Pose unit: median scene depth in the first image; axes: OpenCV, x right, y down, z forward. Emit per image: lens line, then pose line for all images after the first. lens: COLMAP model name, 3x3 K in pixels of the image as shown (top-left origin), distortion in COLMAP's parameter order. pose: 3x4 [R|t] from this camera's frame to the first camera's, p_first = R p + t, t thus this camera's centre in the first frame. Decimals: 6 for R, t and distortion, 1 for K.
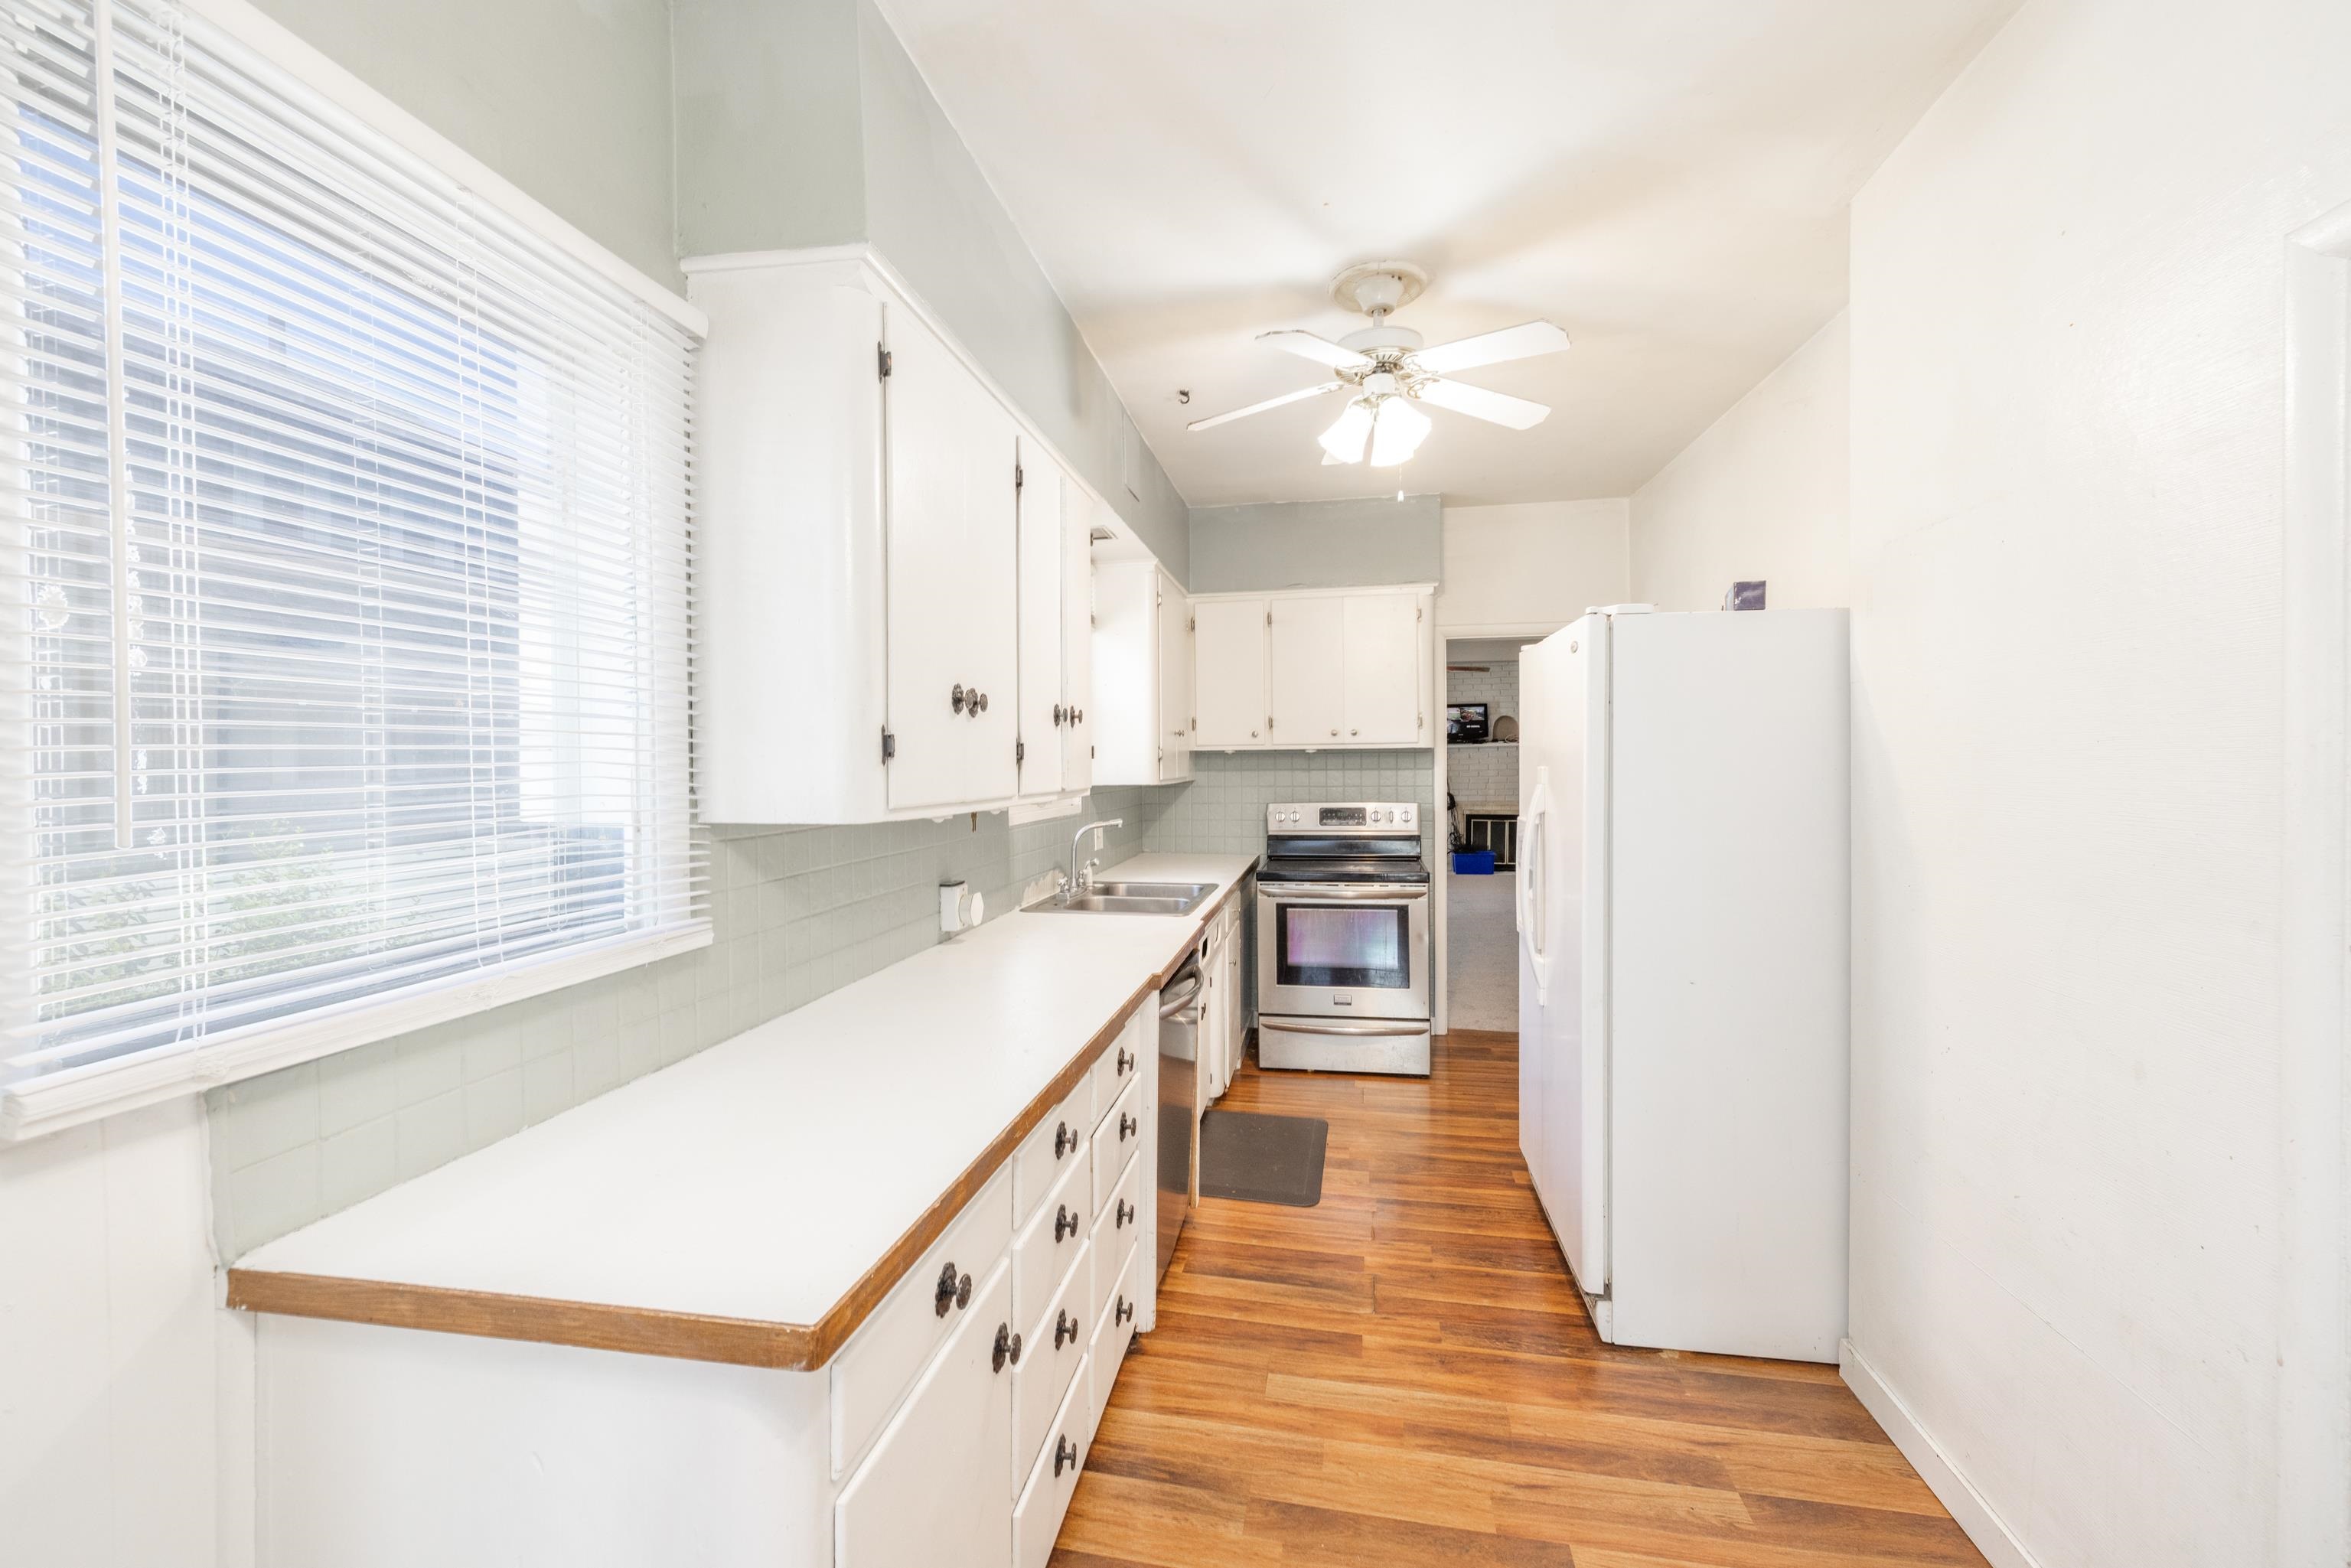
lens RADIAL K [[979.2, 0, 1168.2], [0, 979.2, 776.7], [0, 0, 1]] dist [-0.002106, -0.000459]
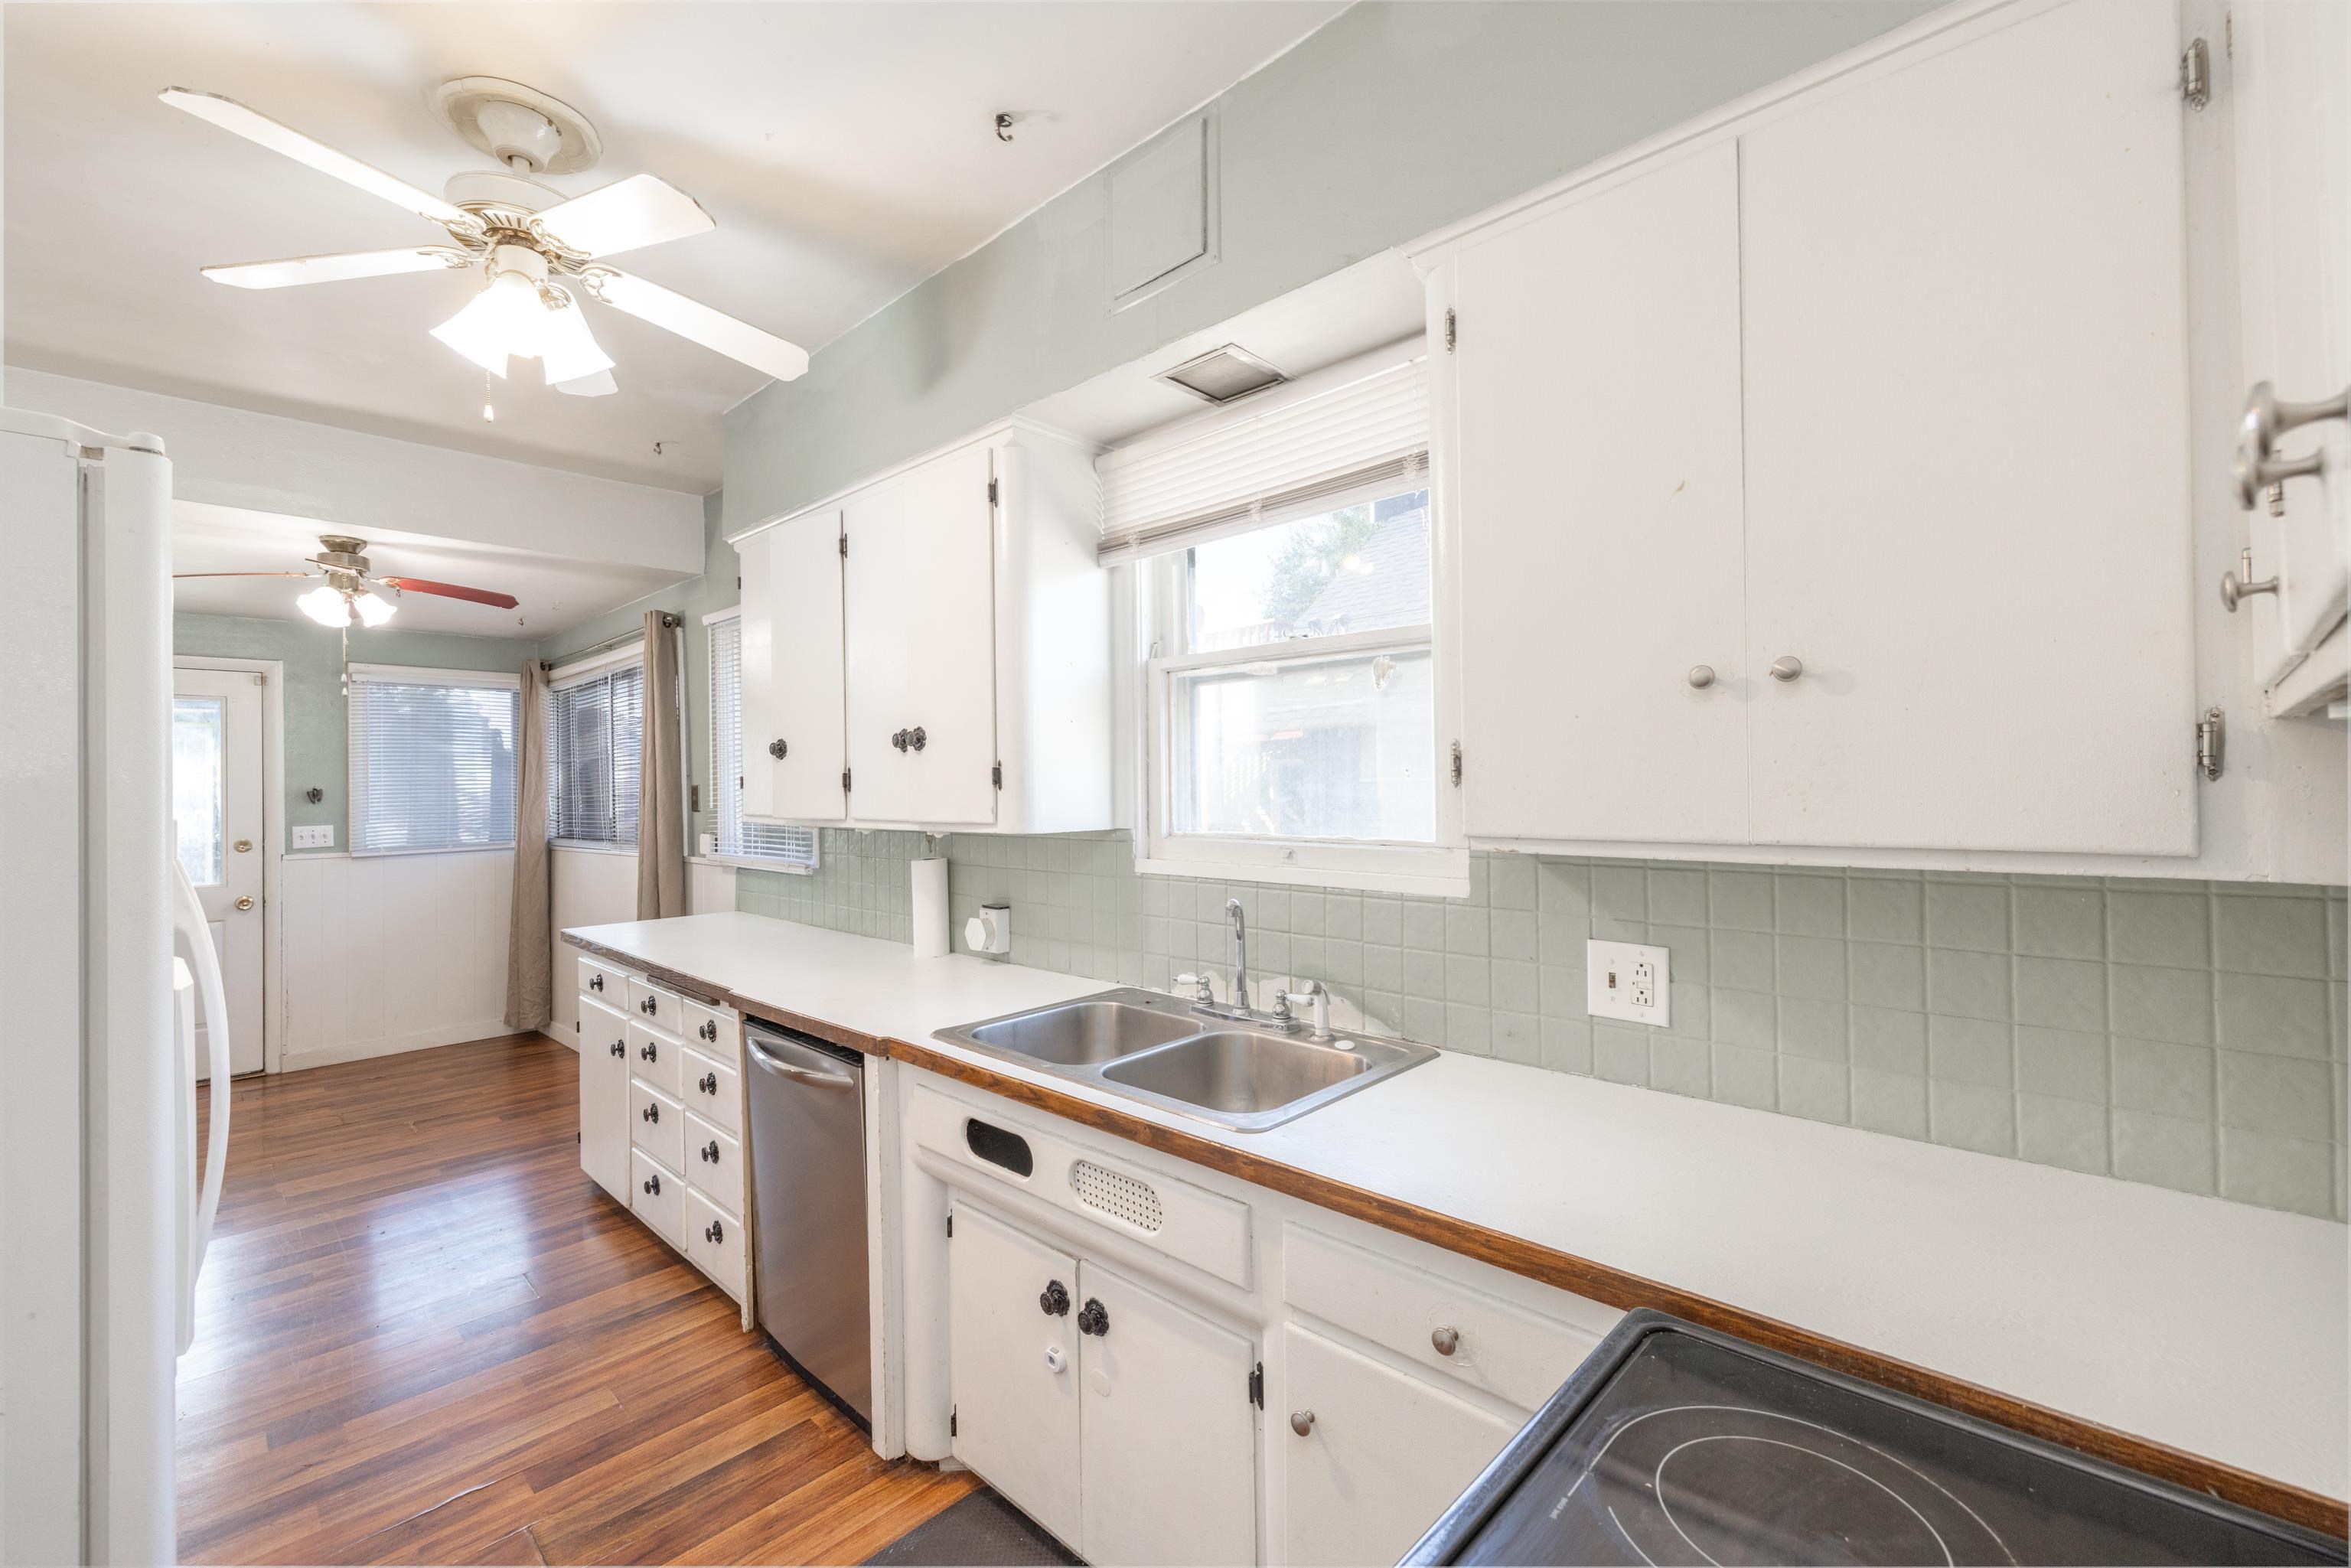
lens RADIAL K [[979.2, 0, 1187.1], [0, 979.2, 770.9], [0, 0, 1]] dist [-0.002106, -0.000459]
pose [[-0.541646, -0.004423, -0.840595, 0.568271], [-0.003629, 0.999989, -0.002924, -0.034600], [0.840599, 0.001466, -0.541656, 1.823259]]
